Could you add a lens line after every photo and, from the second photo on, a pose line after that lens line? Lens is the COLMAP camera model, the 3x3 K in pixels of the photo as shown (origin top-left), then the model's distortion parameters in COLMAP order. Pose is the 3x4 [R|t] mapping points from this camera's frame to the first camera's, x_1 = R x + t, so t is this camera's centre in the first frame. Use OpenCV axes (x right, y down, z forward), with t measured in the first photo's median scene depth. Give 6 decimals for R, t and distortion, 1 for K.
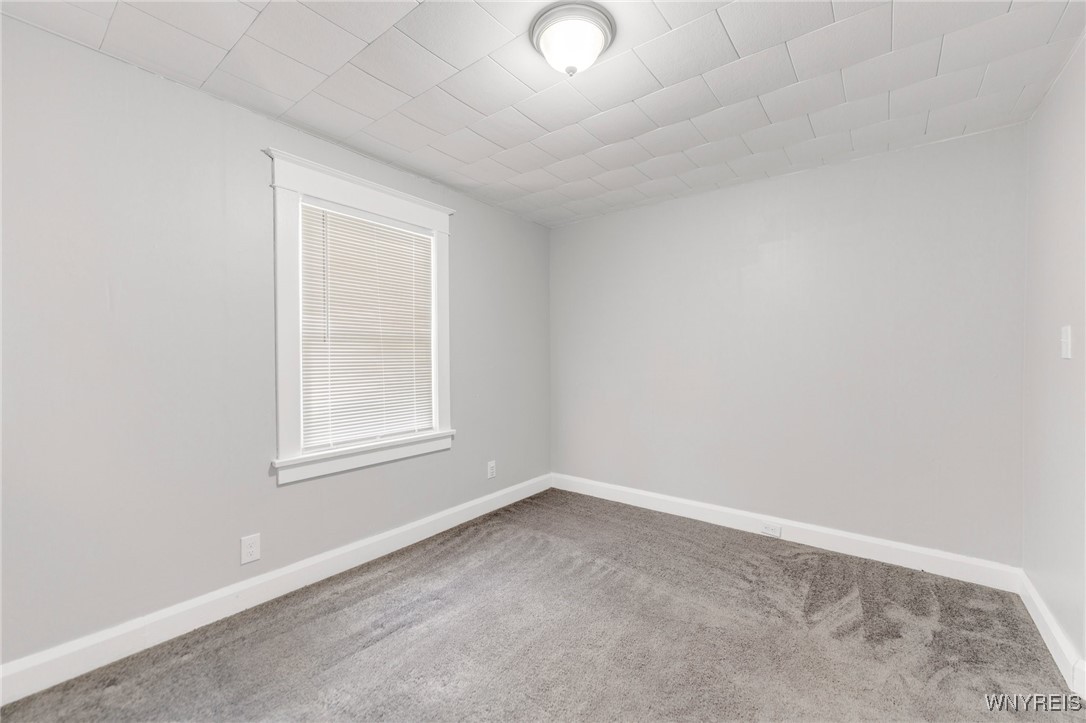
lens RADIAL K [[435.1, 0, 549.8], [0, 435.1, 366.2], [0, 0, 1]] dist [0.001050, -0.000271]
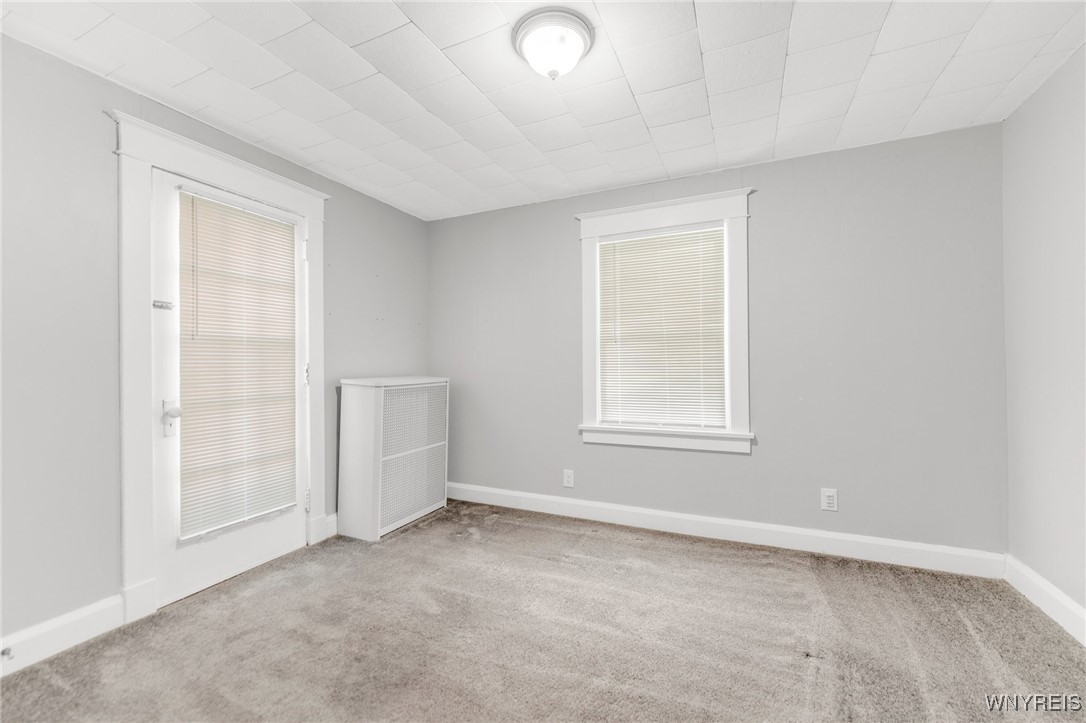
lens RADIAL K [[435.1, 0, 540.2], [0, 435.1, 364.8], [0, 0, 1]] dist [0.001050, -0.000271]
pose [[0.222474, 0.002026, -0.974936, 0.585801], [-0.013562, 0.999908, -0.001017, 0.012949], [0.974844, 0.013449, 0.222481, 0.405066]]
